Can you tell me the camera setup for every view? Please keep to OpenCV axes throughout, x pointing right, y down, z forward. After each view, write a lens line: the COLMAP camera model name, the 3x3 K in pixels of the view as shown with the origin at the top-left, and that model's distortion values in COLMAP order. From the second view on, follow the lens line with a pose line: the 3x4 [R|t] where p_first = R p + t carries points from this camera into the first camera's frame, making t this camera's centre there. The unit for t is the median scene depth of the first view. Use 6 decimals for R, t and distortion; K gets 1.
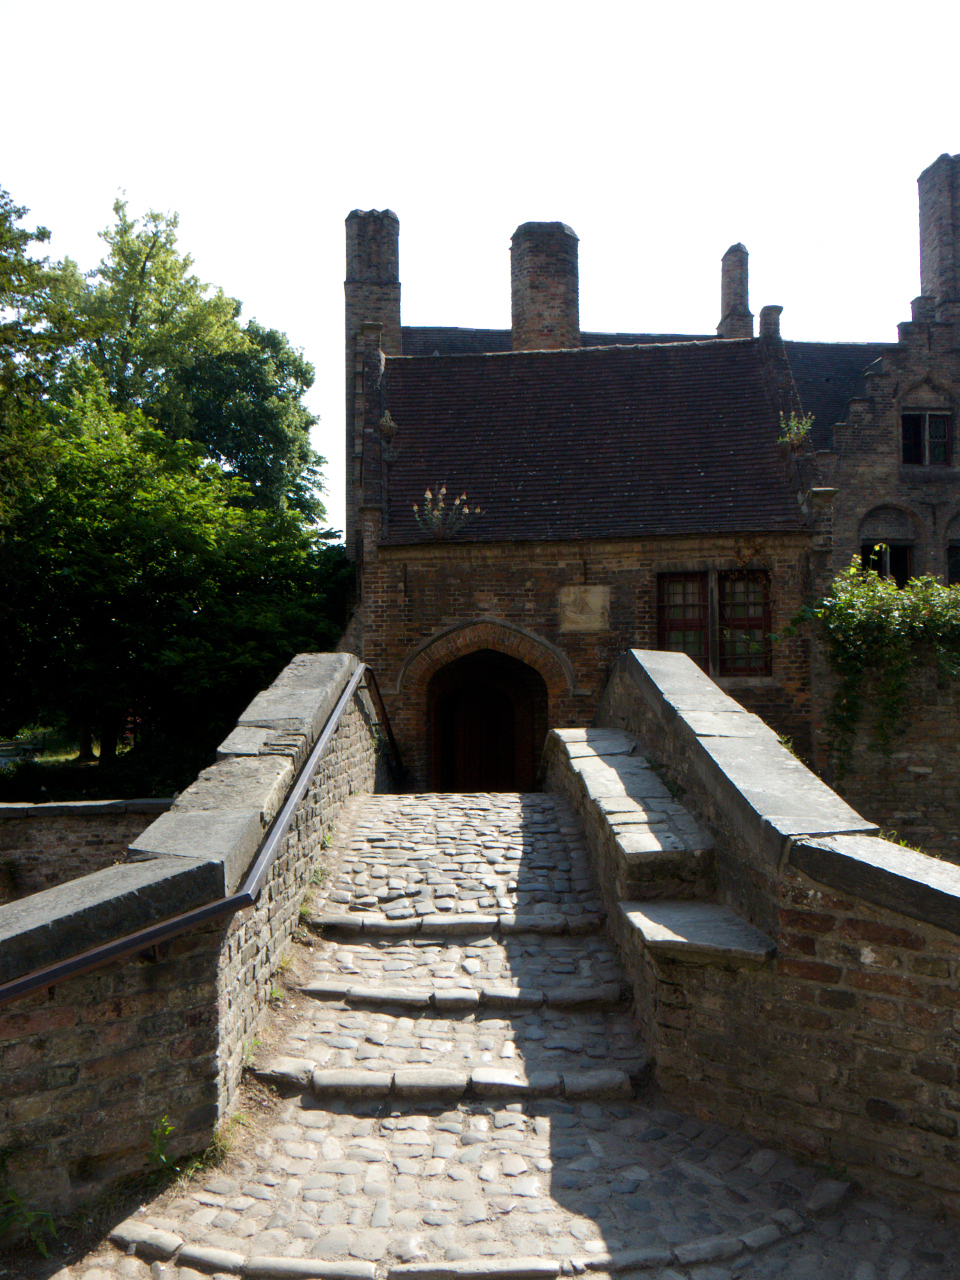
lens RADIAL K [[1043.3, 0, 480.0], [0, 1043.3, 640.0], [0, 0, 1]] dist [-0.002784, 0.001144]
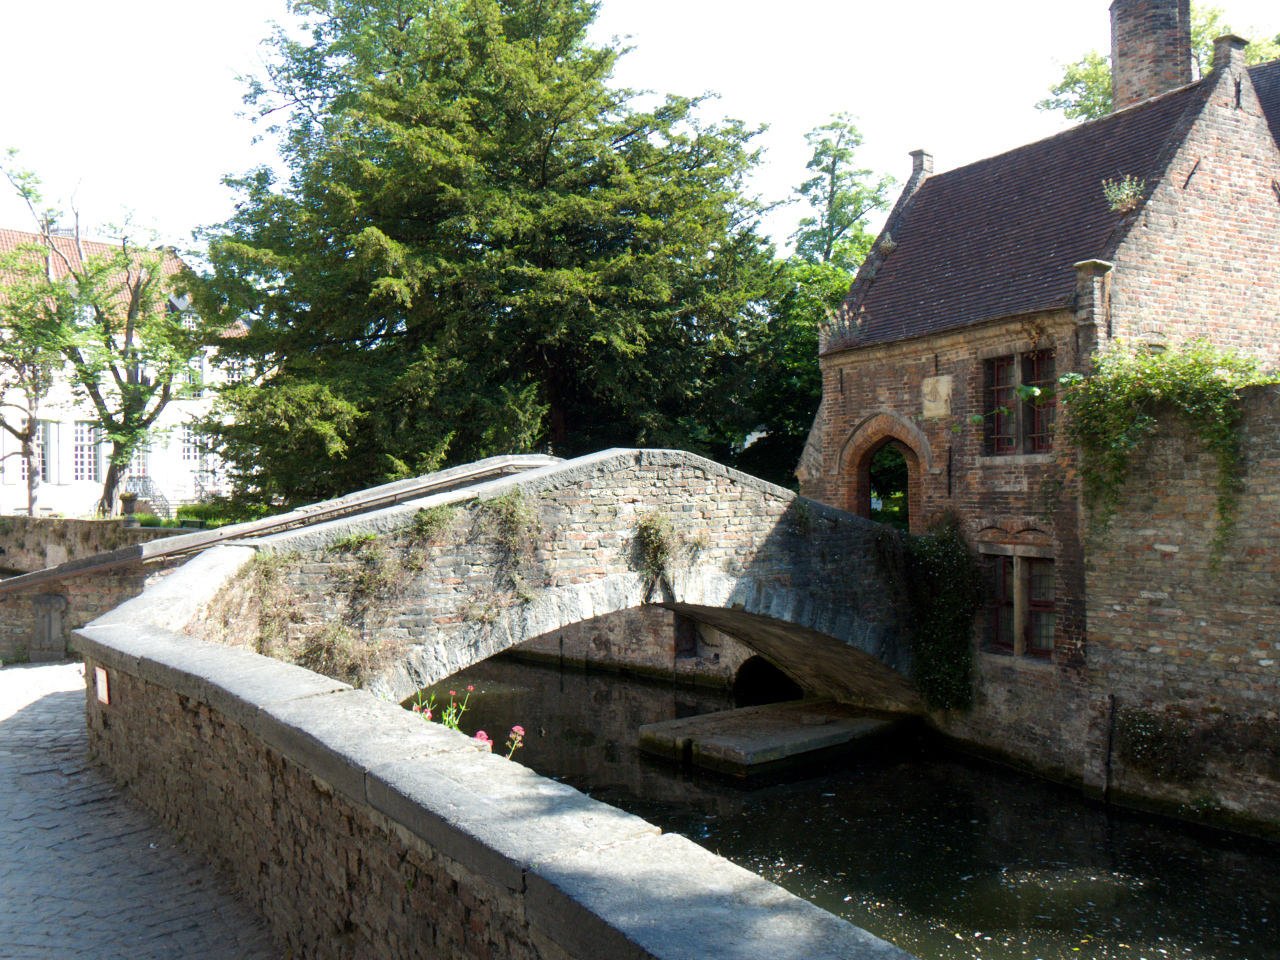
lens RADIAL K [[1043.3, 0, 640.0], [0, 1043.3, 480.0], [0, 0, 1]] dist [-0.002784, 0.001144]
pose [[0.631557, -0.006229, -0.775304, 0.779038], [0.042472, 0.998744, 0.026572, 0.016218], [0.774165, -0.049710, 0.631029, 0.037953]]
